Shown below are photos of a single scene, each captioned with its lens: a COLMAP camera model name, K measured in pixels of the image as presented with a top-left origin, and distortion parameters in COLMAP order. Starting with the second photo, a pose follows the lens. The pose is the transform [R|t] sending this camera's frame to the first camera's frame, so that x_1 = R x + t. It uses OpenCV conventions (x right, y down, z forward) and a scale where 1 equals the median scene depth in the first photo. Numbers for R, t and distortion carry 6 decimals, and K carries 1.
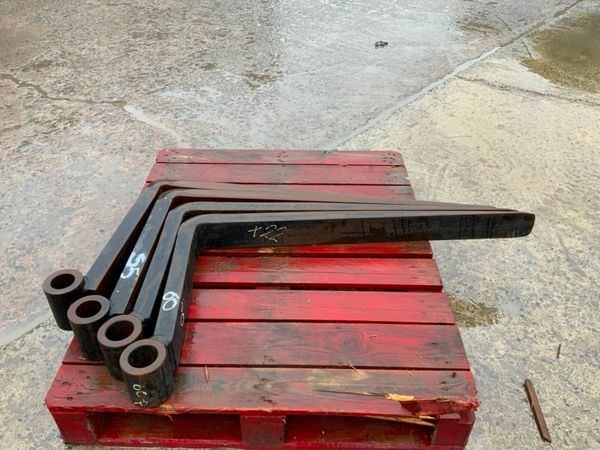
lens RADIAL K [[496.3, 0, 300.3], [0, 496.3, 229.9], [0, 0, 1]] dist [0.032825, -0.065215]
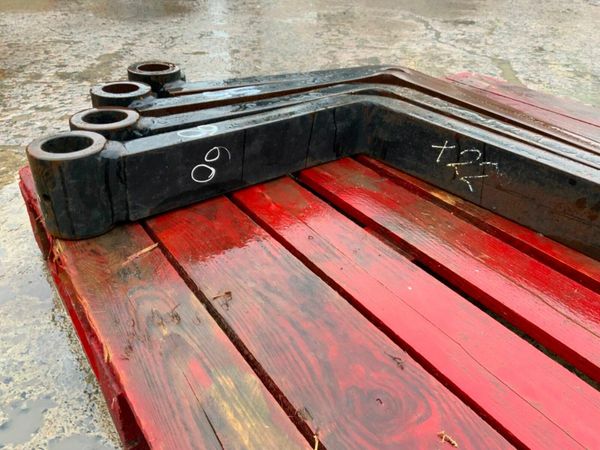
lens RADIAL K [[496.3, 0, 296.9], [0, 496.3, 224.2], [0, 0, 1]] dist [0.032825, -0.065215]
pose [[0.571839, 0.436426, -0.694646, 0.244116], [-0.517537, 0.848906, 0.107302, 0.102317], [0.636518, 0.298146, 0.711304, 0.622313]]
